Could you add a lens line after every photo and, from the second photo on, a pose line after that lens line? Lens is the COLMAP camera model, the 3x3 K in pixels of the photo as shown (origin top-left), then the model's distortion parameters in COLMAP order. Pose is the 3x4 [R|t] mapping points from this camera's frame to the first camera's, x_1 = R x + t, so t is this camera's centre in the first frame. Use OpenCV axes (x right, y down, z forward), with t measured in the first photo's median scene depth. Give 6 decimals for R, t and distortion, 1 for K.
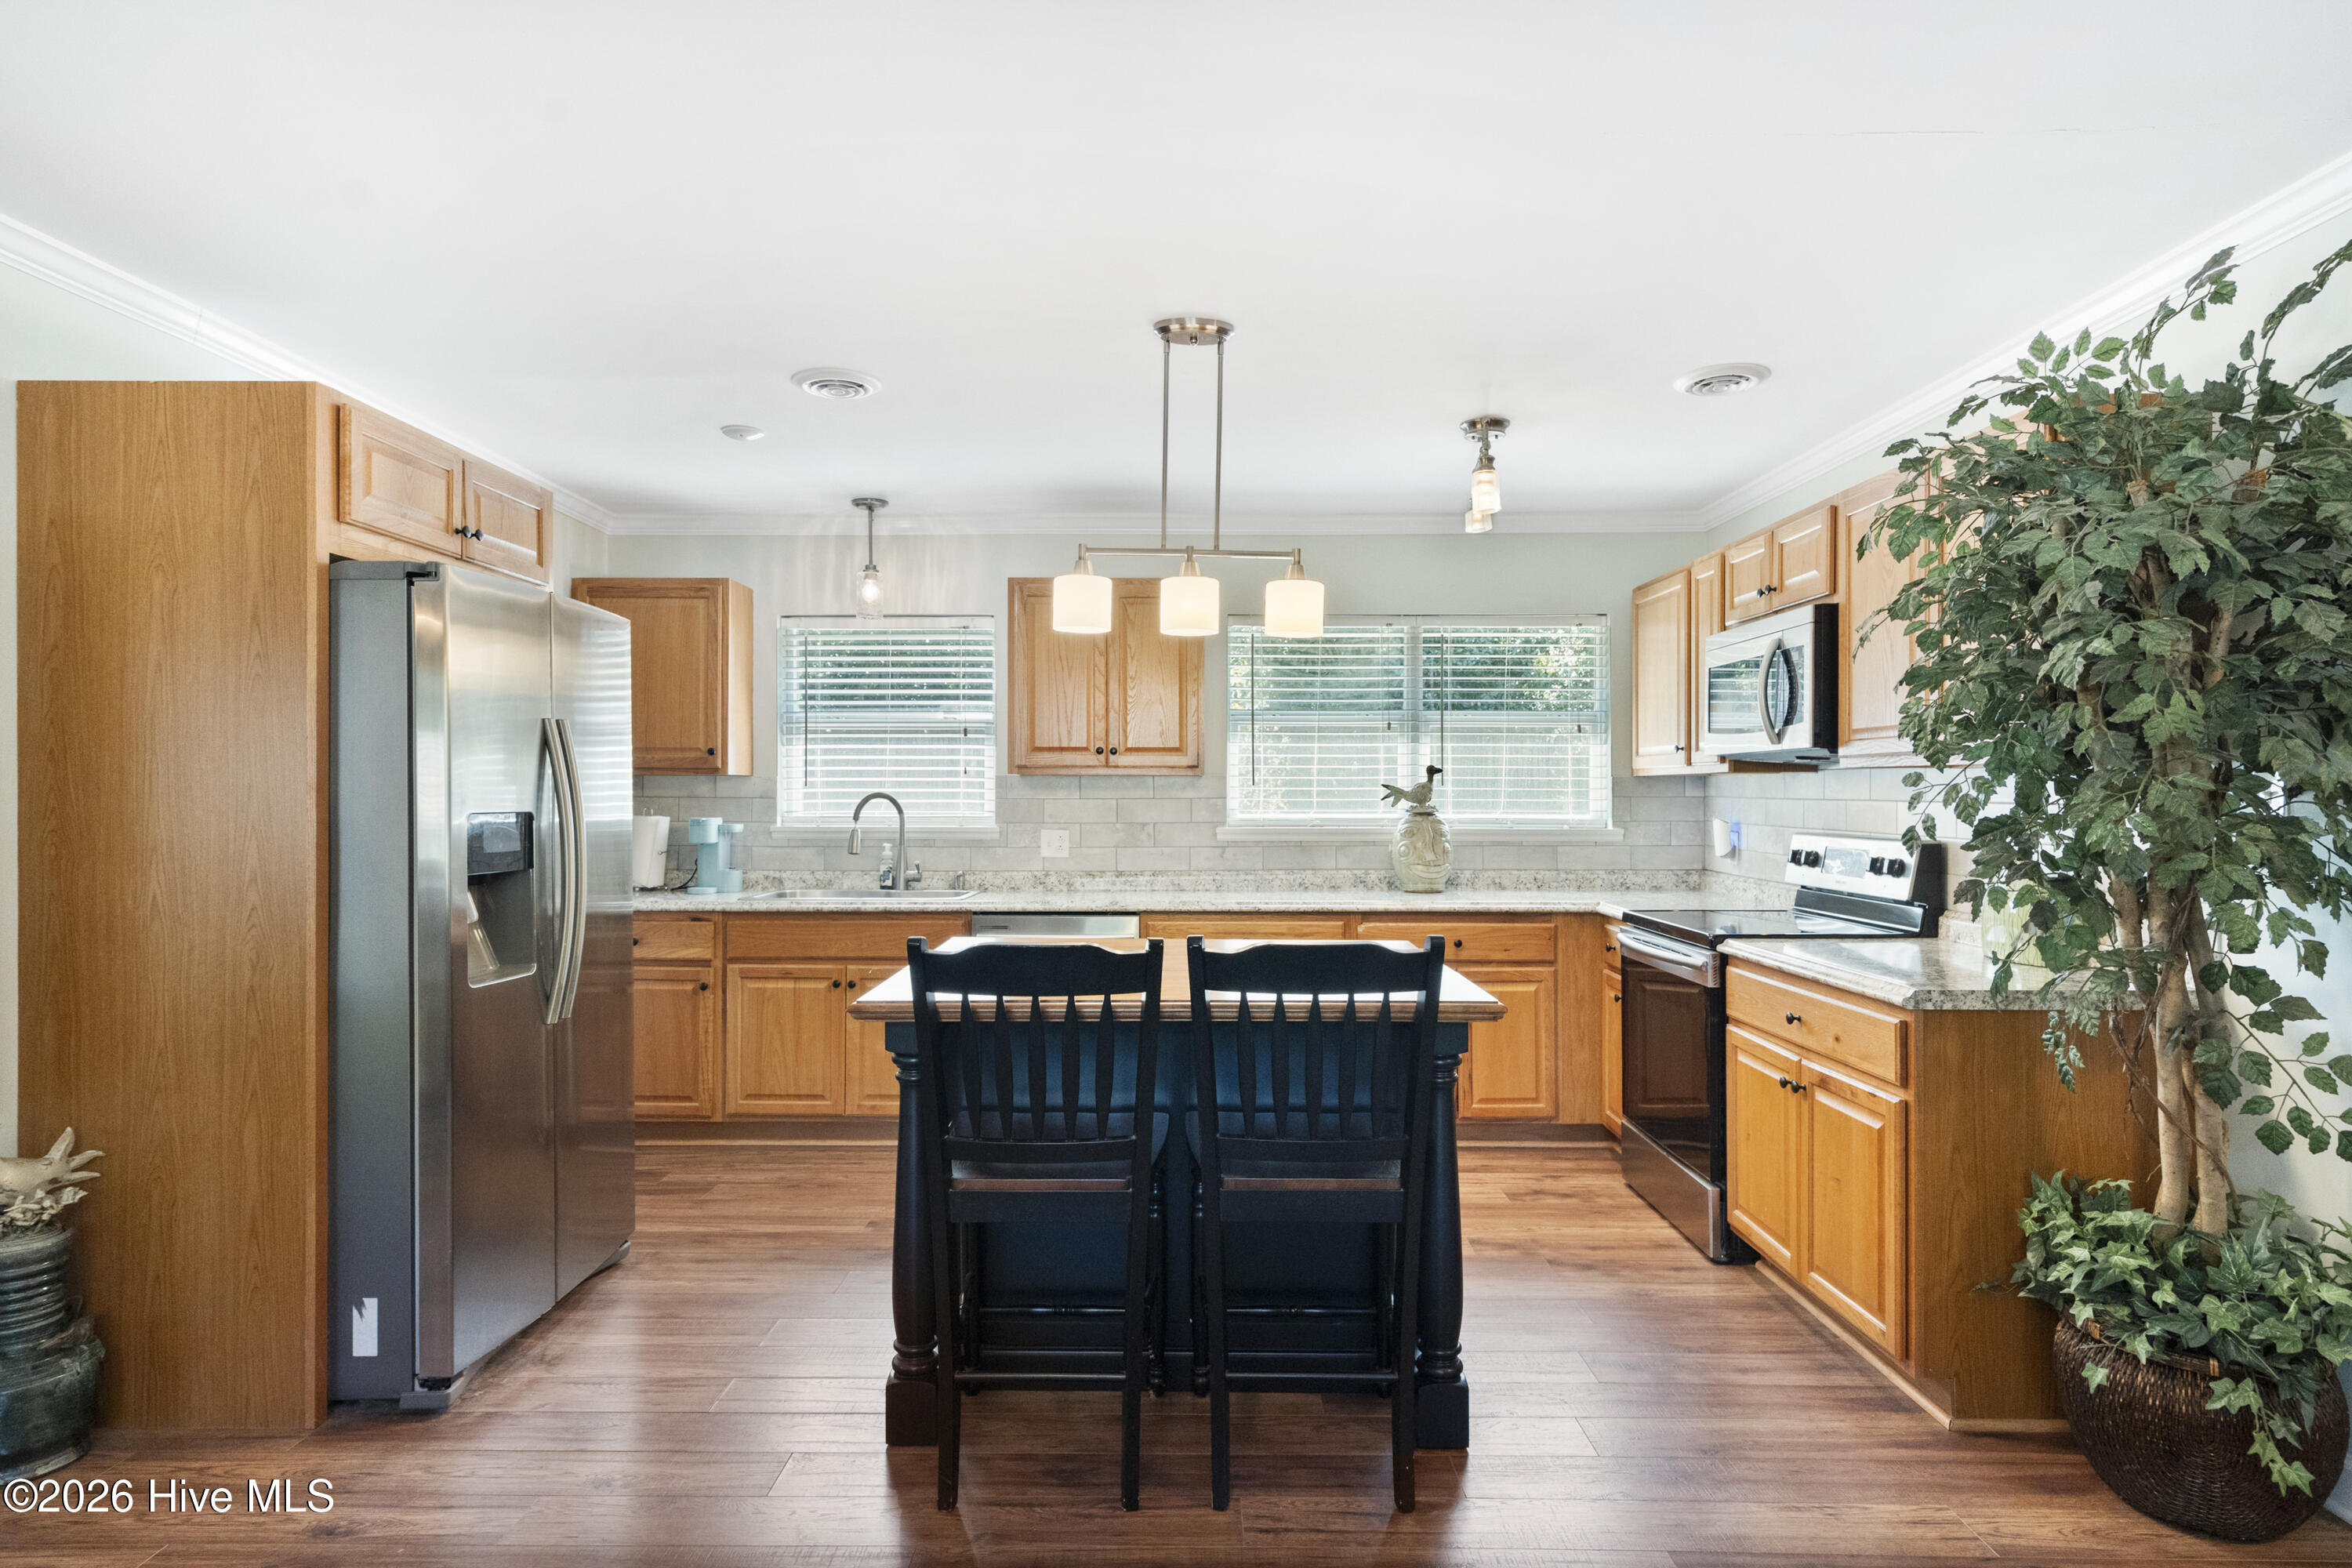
lens RADIAL K [[1327.0, 0, 1181.3], [0, 1327.0, 782.4], [0, 0, 1]] dist [0.002750, 0.002264]
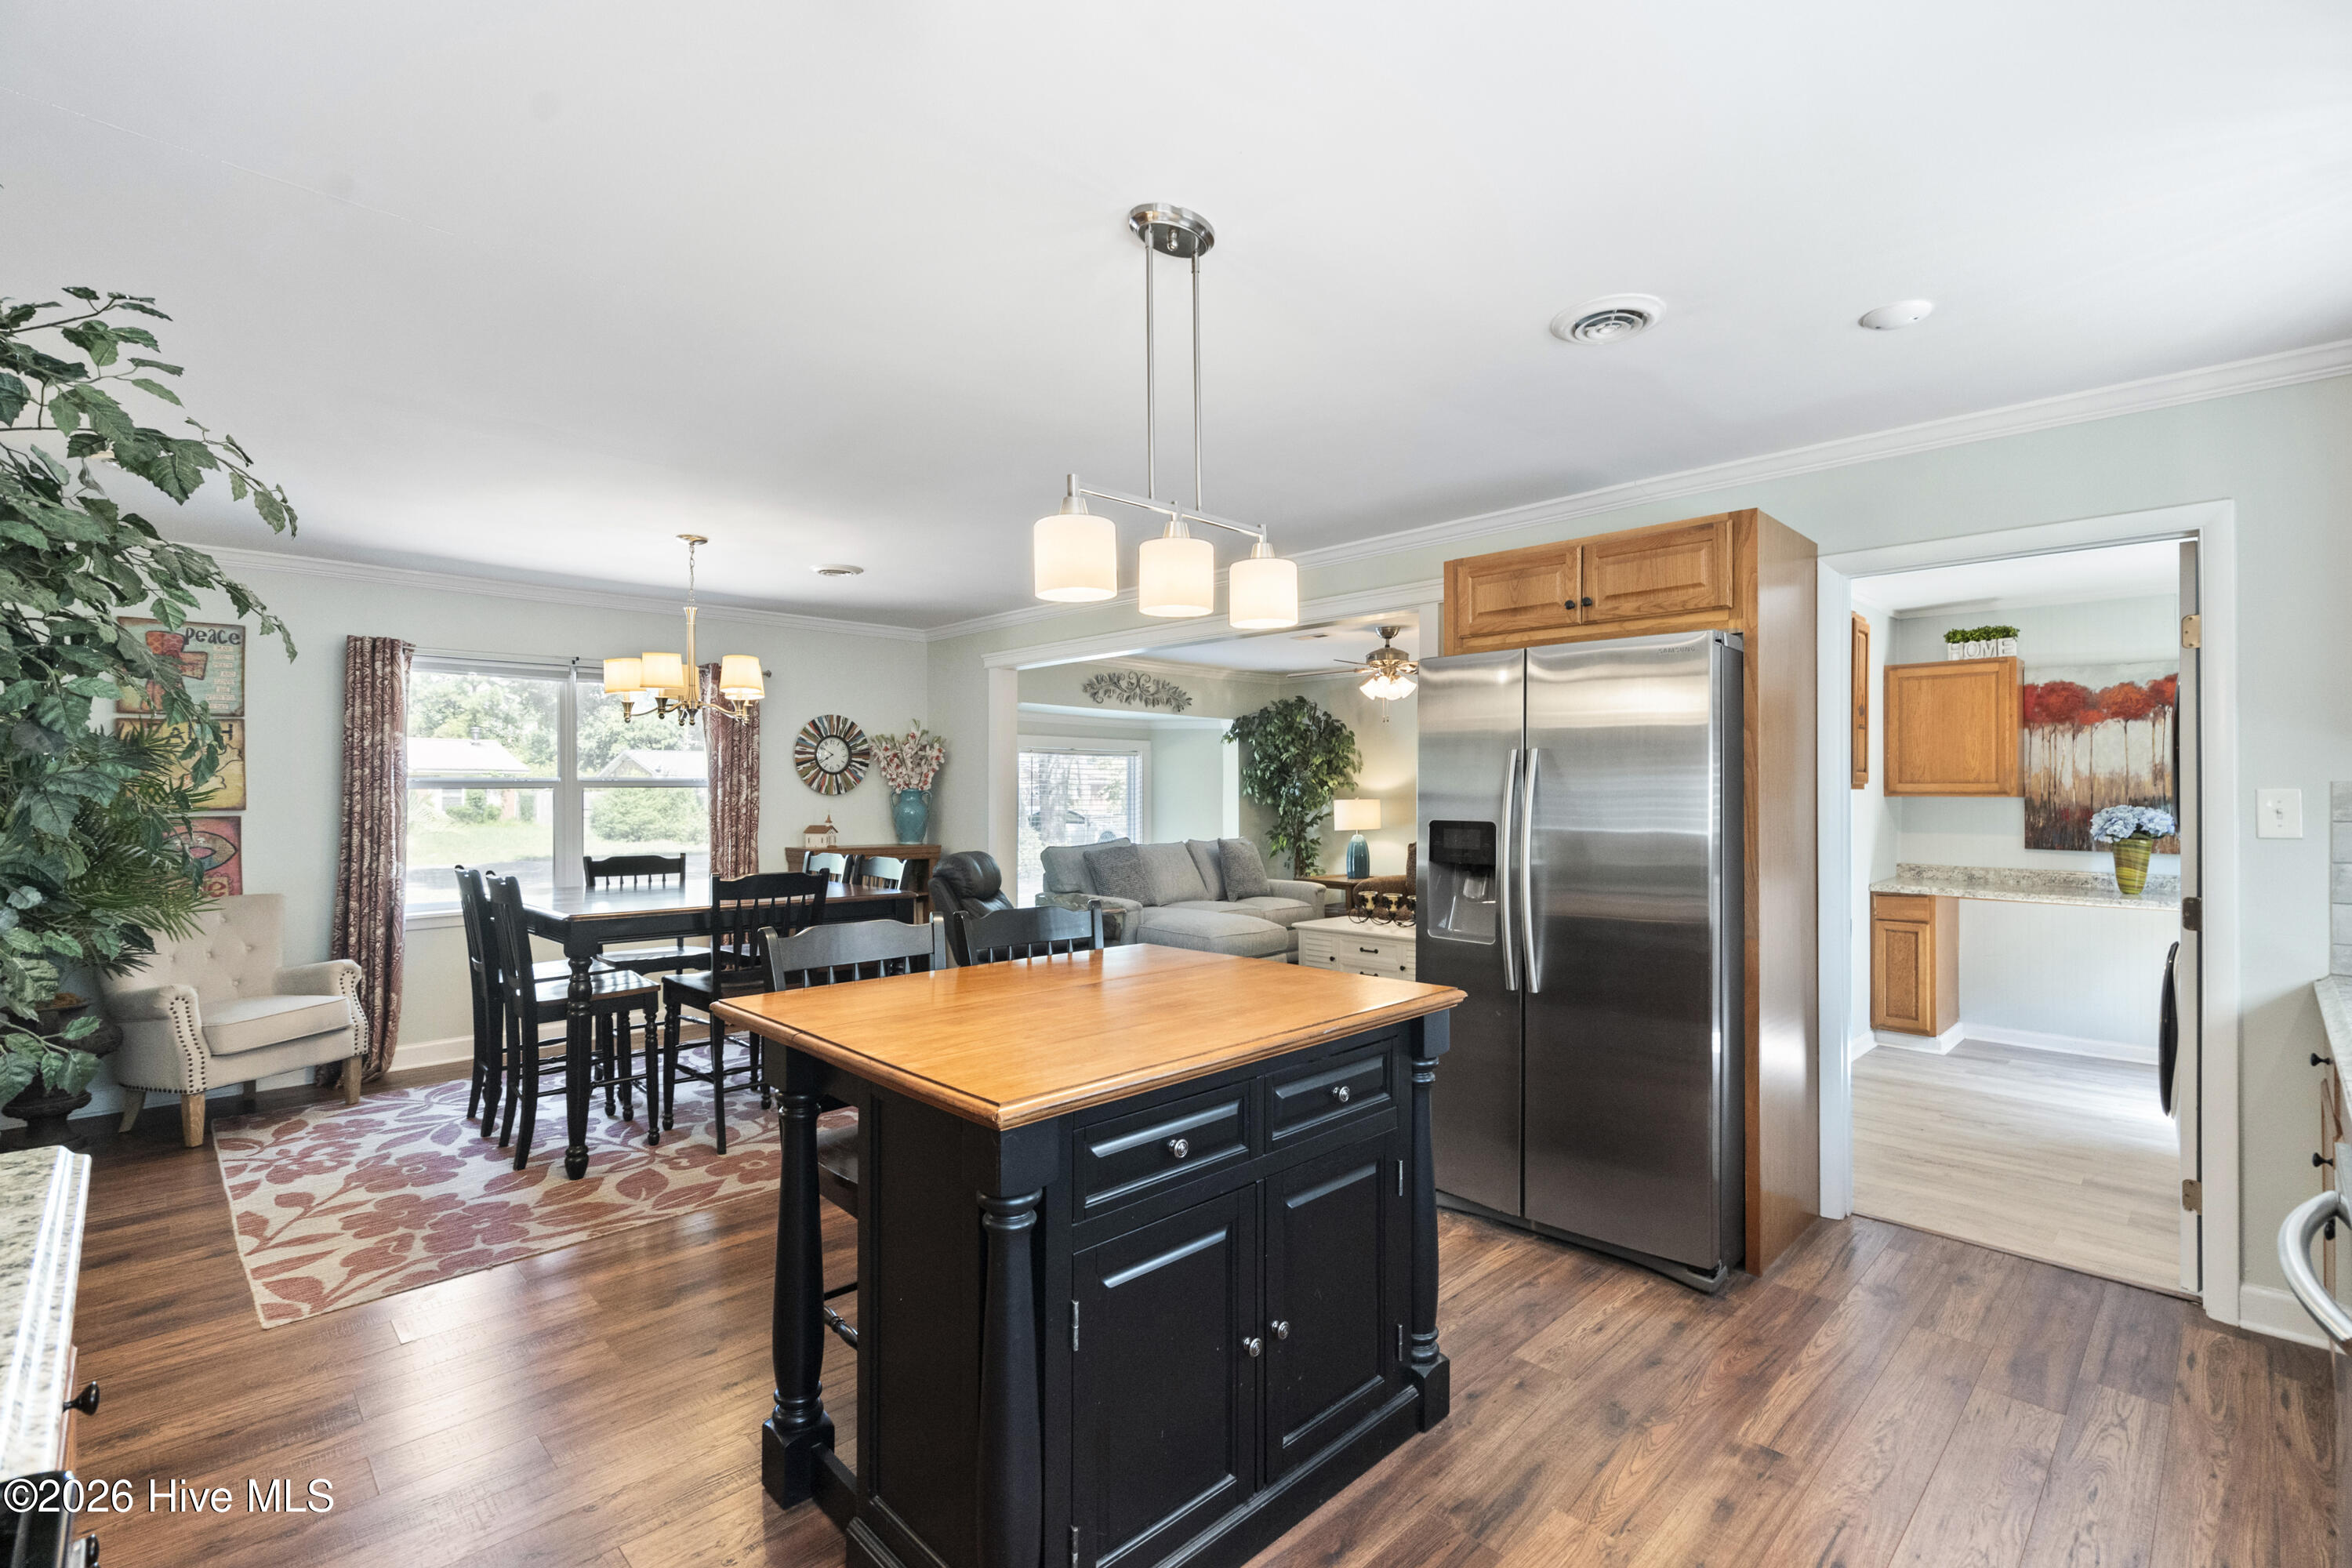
lens RADIAL K [[1058.6, 0, 1183.0], [0, 1058.6, 783.1], [0, 0, 1]] dist [-0.005200, 0.003762]
pose [[-0.708457, -0.005194, -0.705735, 0.386412], [0.001693, 0.999958, -0.009059, -0.004328], [0.705752, -0.007613, -0.708418, 1.261929]]
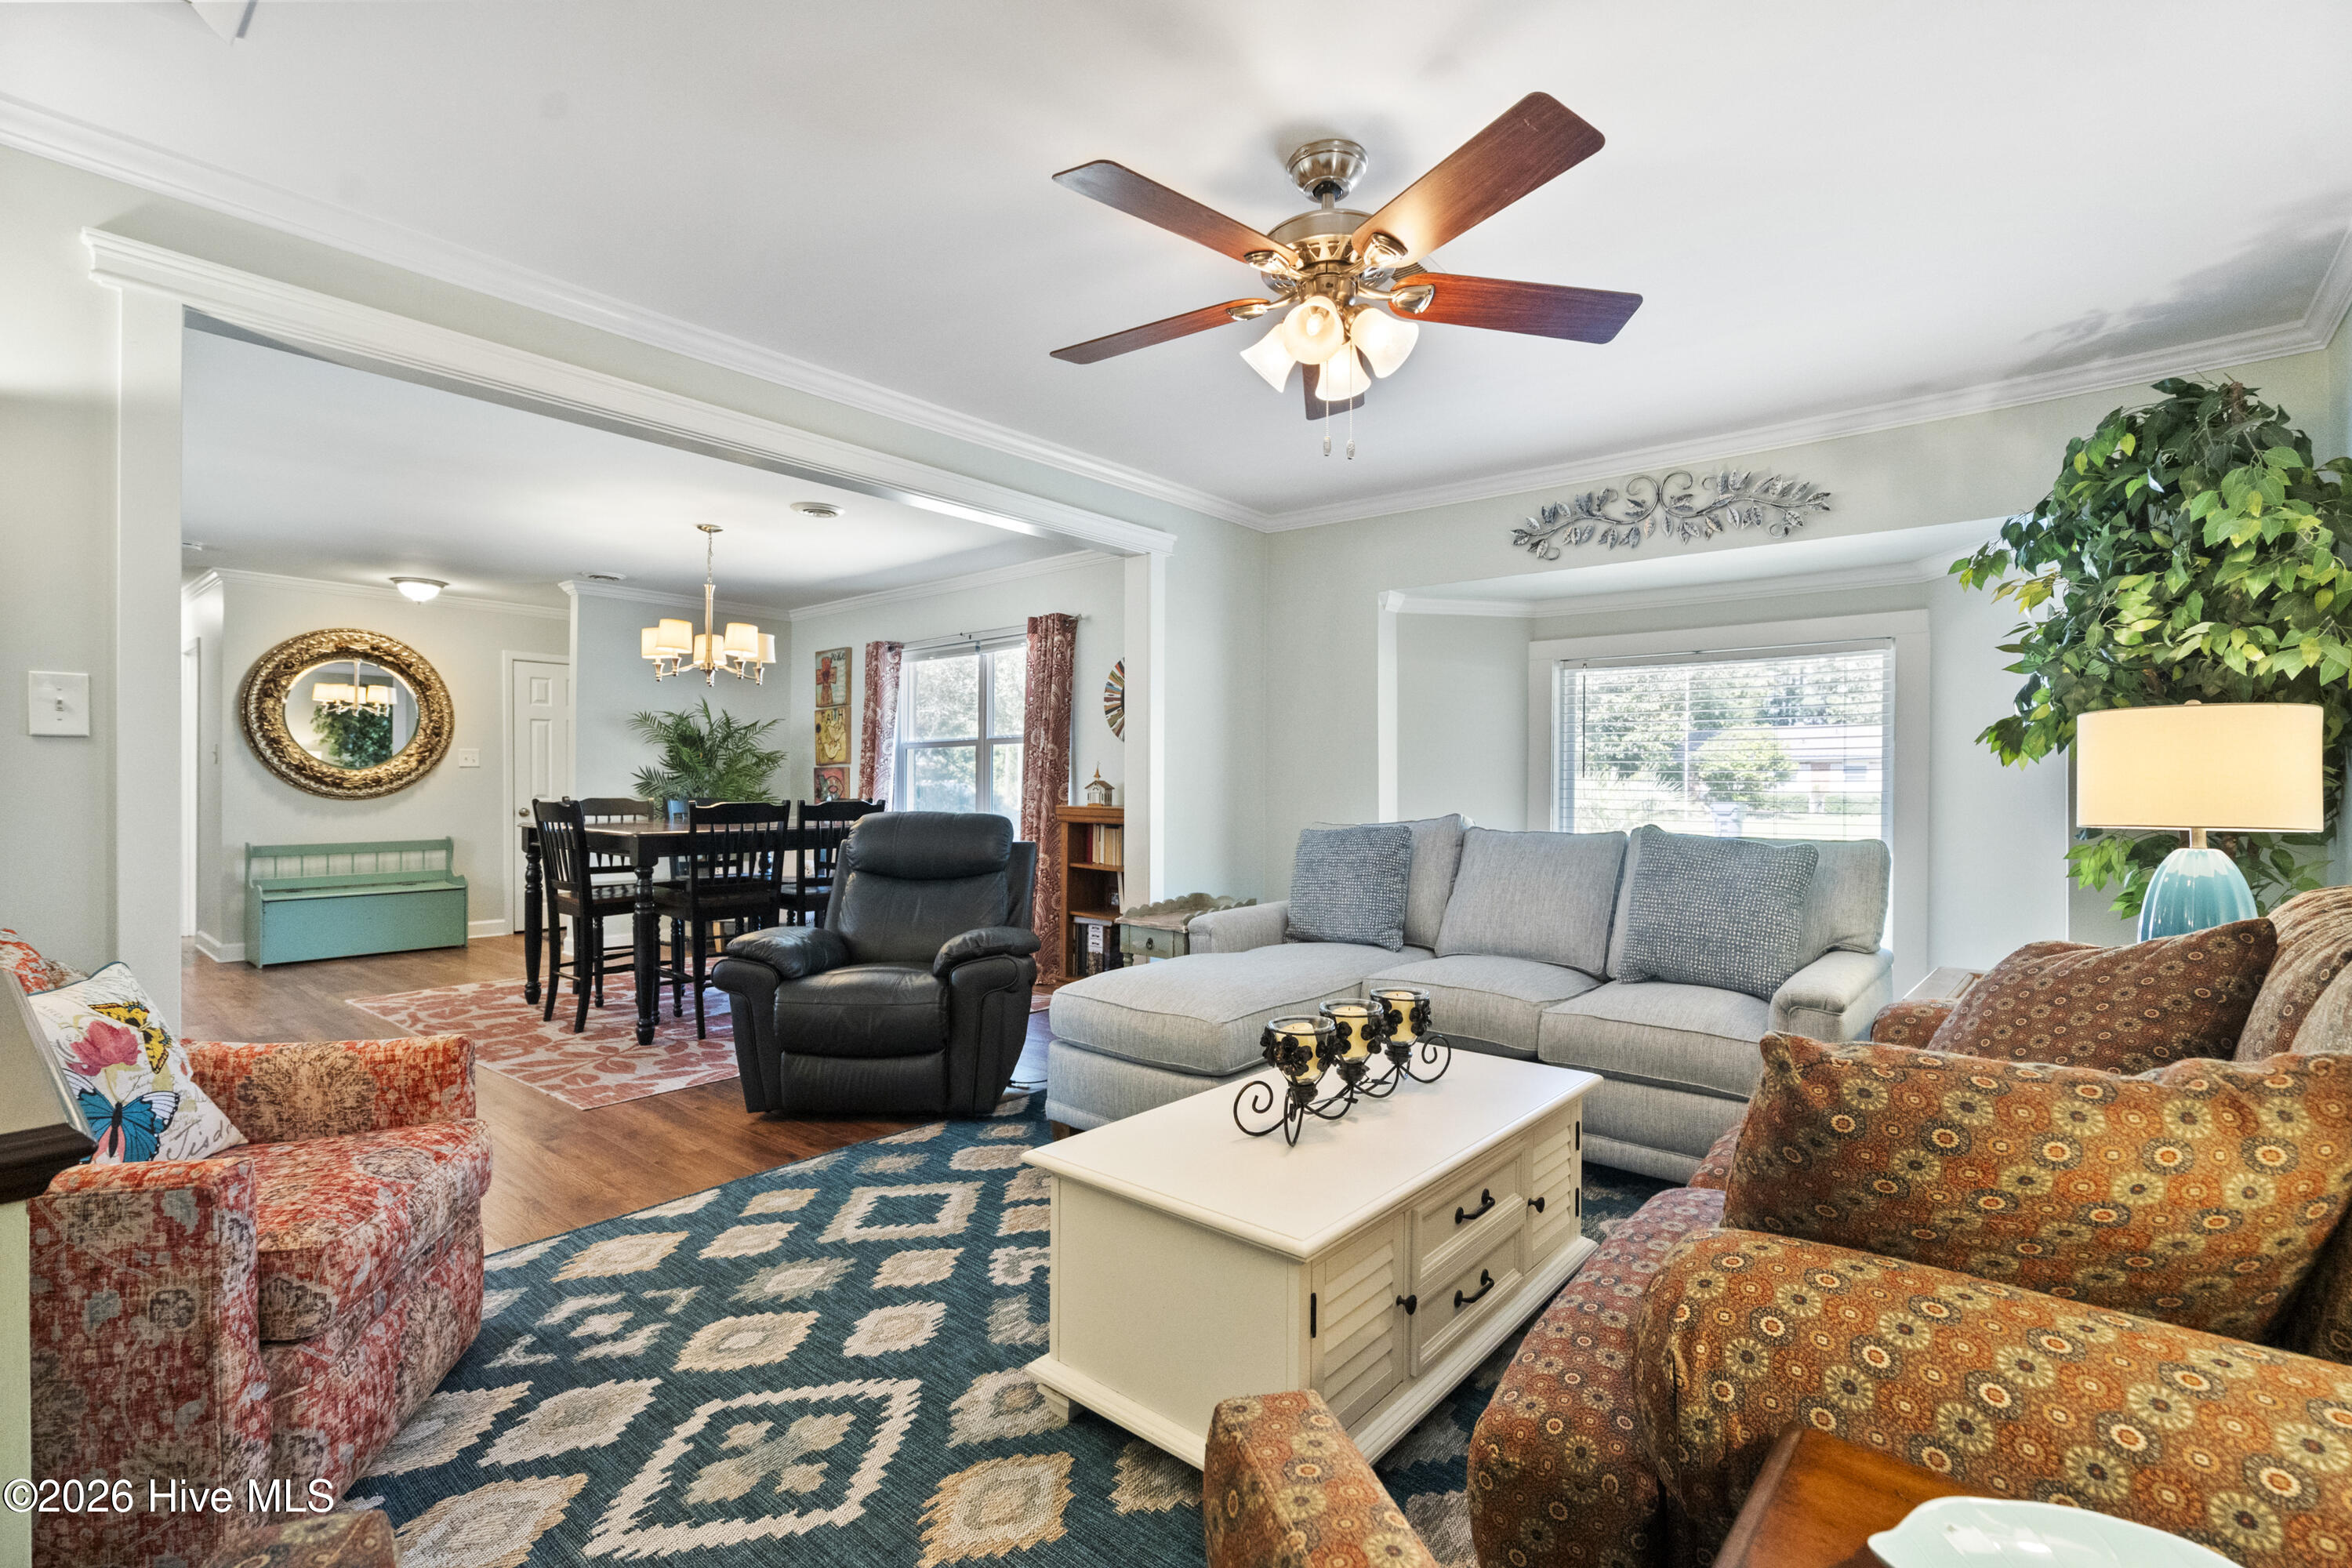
lens RADIAL K [[1058.6, 0, 1183.0], [0, 1058.6, 783.1], [0, 0, 1]] dist [-0.005200, 0.003762]
pose [[-0.770453, -0.001607, 0.637494, -1.493313], [-0.004460, 0.999986, -0.002869, 0.055291], [-0.637481, -0.005053, -0.770450, 0.705660]]
